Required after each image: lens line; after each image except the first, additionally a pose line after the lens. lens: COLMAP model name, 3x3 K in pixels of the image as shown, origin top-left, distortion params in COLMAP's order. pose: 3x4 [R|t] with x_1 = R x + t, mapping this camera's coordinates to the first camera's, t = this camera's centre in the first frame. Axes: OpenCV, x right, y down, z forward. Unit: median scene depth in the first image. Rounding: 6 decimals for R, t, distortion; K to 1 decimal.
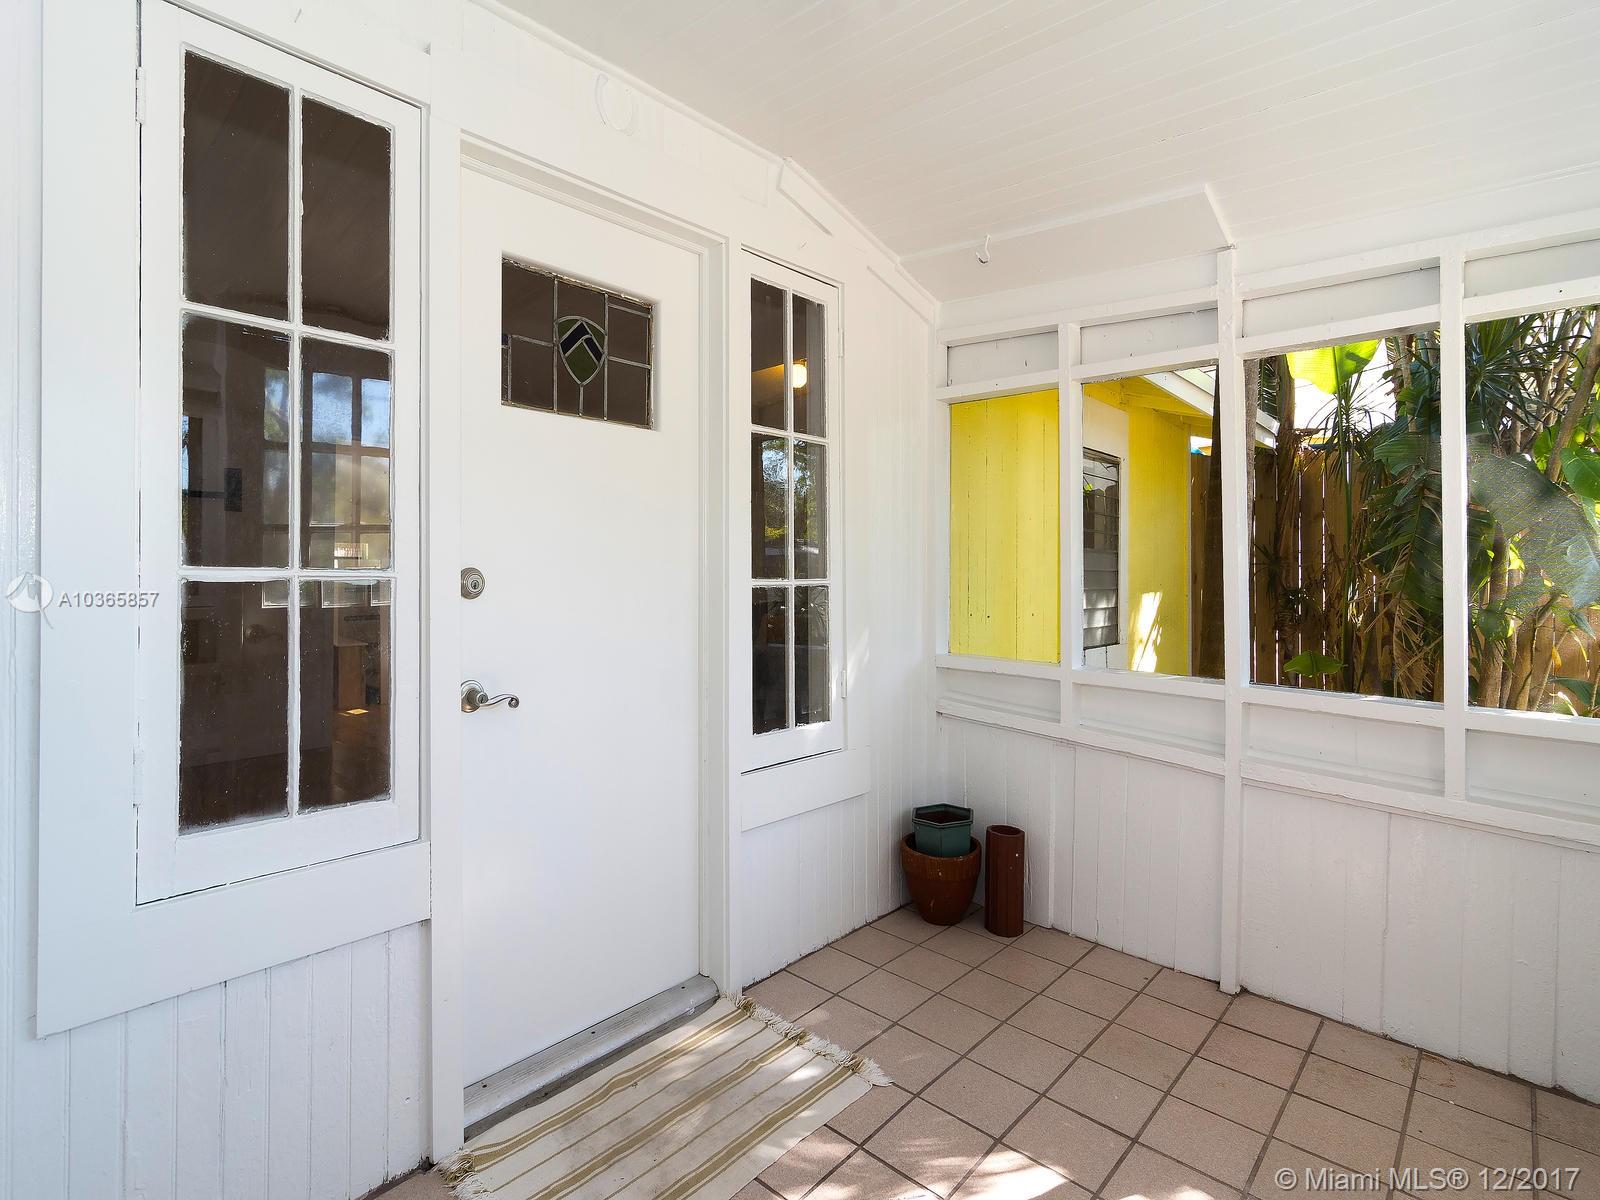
lens RADIAL K [[784.2, 0, 800.0], [0, 784.2, 600.0], [0, 0, 1]] dist [0.001619, 0.000174]
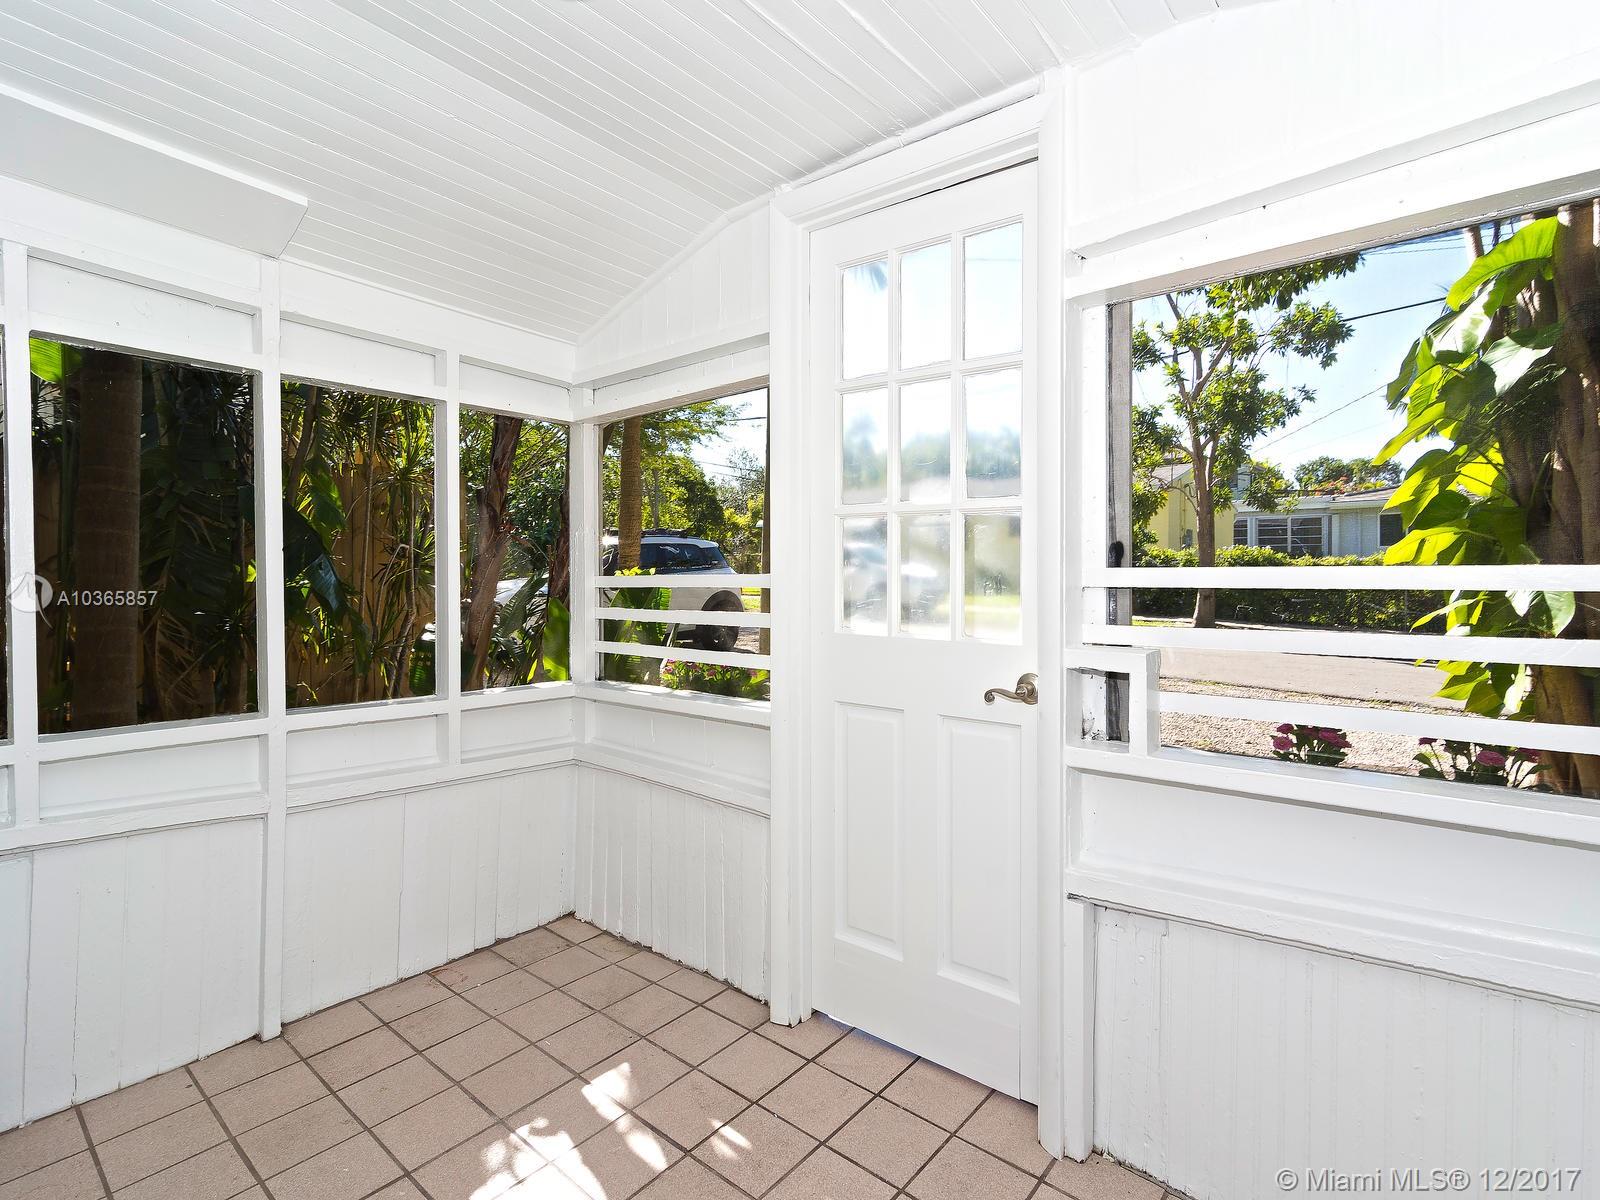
lens RADIAL K [[784.2, 0, 800.0], [0, 784.2, 600.0], [0, 0, 1]] dist [0.001619, 0.000174]
pose [[-0.051355, -0.032915, 0.998138, -0.461449], [0.031758, 0.998897, 0.034574, -0.047078], [-0.998175, 0.033474, -0.050253, 0.427481]]
